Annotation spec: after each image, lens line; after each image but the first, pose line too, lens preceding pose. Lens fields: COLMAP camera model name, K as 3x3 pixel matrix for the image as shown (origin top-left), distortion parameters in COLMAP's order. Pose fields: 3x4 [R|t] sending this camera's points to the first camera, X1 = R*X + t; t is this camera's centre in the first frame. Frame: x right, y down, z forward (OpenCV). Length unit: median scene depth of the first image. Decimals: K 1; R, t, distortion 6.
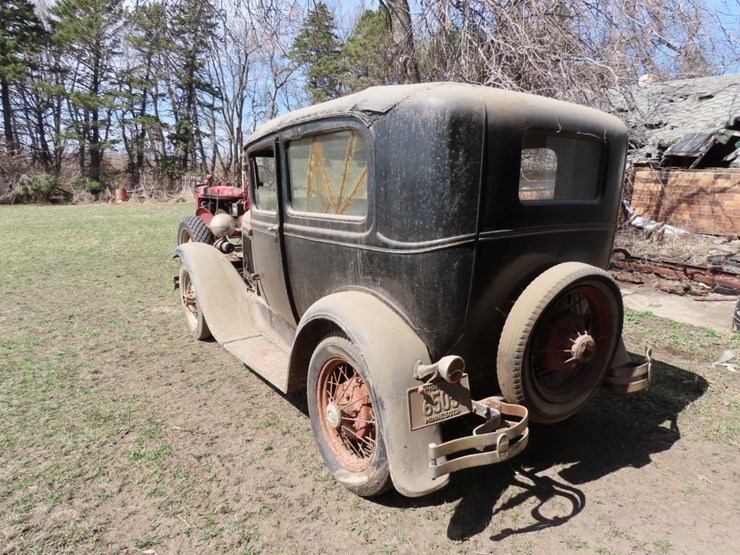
lens RADIAL K [[466.9, 0, 375.1], [0, 466.9, 276.6], [0, 0, 1]] dist [-0.008463, 0.002571]
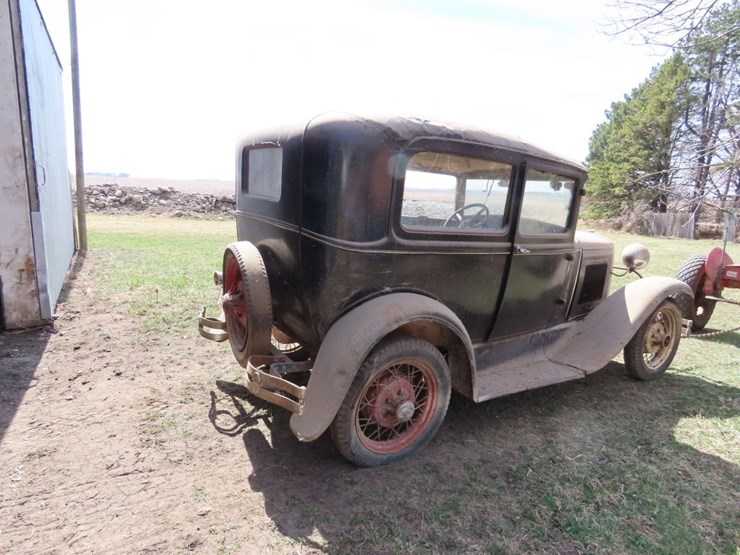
lens RADIAL K [[466.9, 0, 374.1], [0, 466.9, 277.5], [0, 0, 1]] dist [-0.008463, 0.002571]
pose [[-0.037275, 0.164497, -0.985673, 1.130754], [-0.265182, 0.949367, 0.168466, -0.165370], [0.963478, 0.267663, 0.008234, 0.894062]]
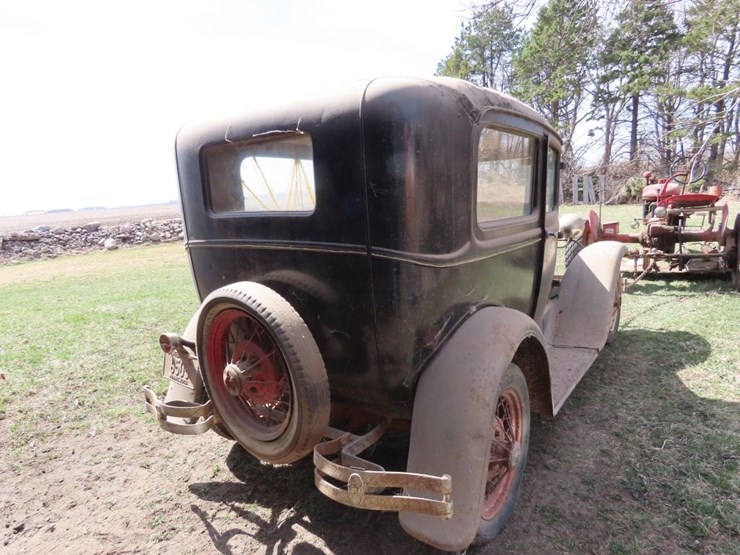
lens RADIAL K [[466.9, 0, 372.7], [0, 466.9, 275.1], [0, 0, 1]] dist [-0.008463, 0.002571]
pose [[0.329648, 0.126863, -0.935541, 0.873944], [-0.126909, 0.987891, 0.089244, -0.100999], [0.935535, 0.089310, 0.341757, 0.603168]]
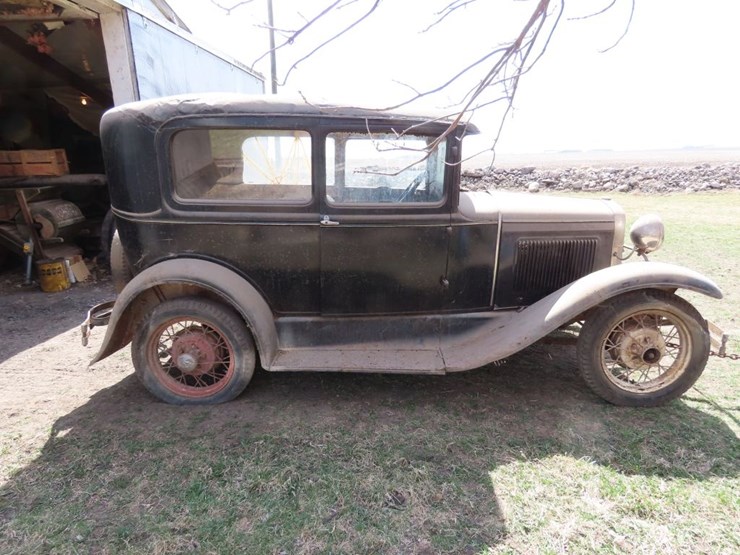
lens RADIAL K [[466.9, 0, 374.3], [0, 466.9, 278.6], [0, 0, 1]] dist [-0.008463, 0.002571]
pose [[-0.587832, 0.196944, -0.784644, 0.850245], [-0.163986, 0.920770, 0.353965, -0.358455], [0.792188, 0.336742, -0.508962, 1.702930]]
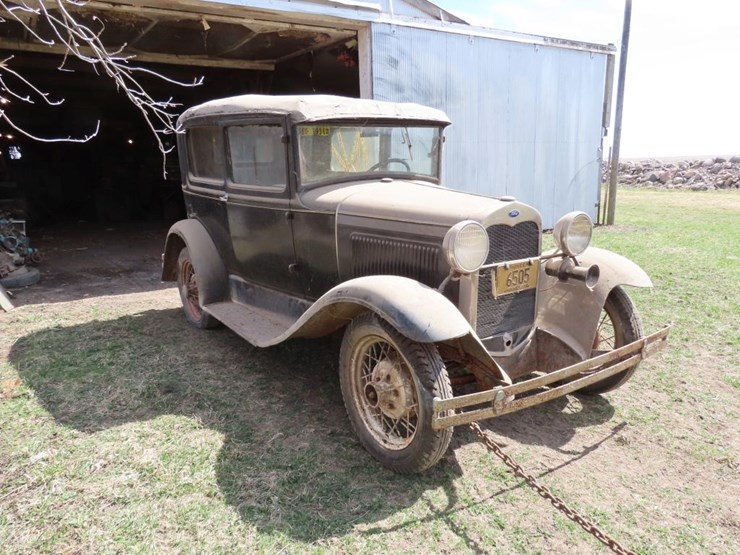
lens RADIAL K [[547.0, 0, 372.7], [0, 547.0, 276.3], [0, 0, 1]] dist [0.014871, -0.011739]
pose [[-0.999861, 0.006180, -0.015502, -0.206912], [-0.000734, 0.911728, 0.410793, -0.502212], [0.016672, 0.410747, -0.911597, 2.451421]]
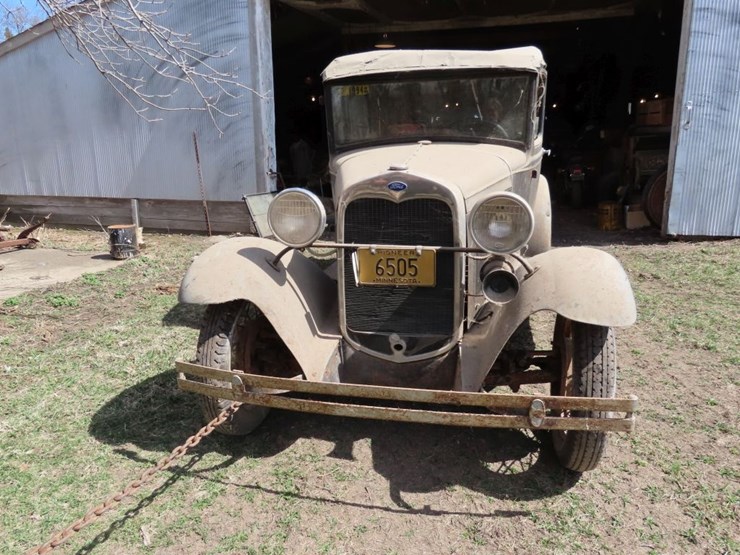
lens RADIAL K [[547.0, 0, 373.8], [0, 547.0, 276.0], [0, 0, 1]] dist [0.014871, -0.011739]
pose [[-0.698599, -0.179409, 0.692656, -1.010623], [0.163017, 0.902686, 0.398225, -0.400990], [-0.696696, 0.391114, -0.601369, 2.053562]]
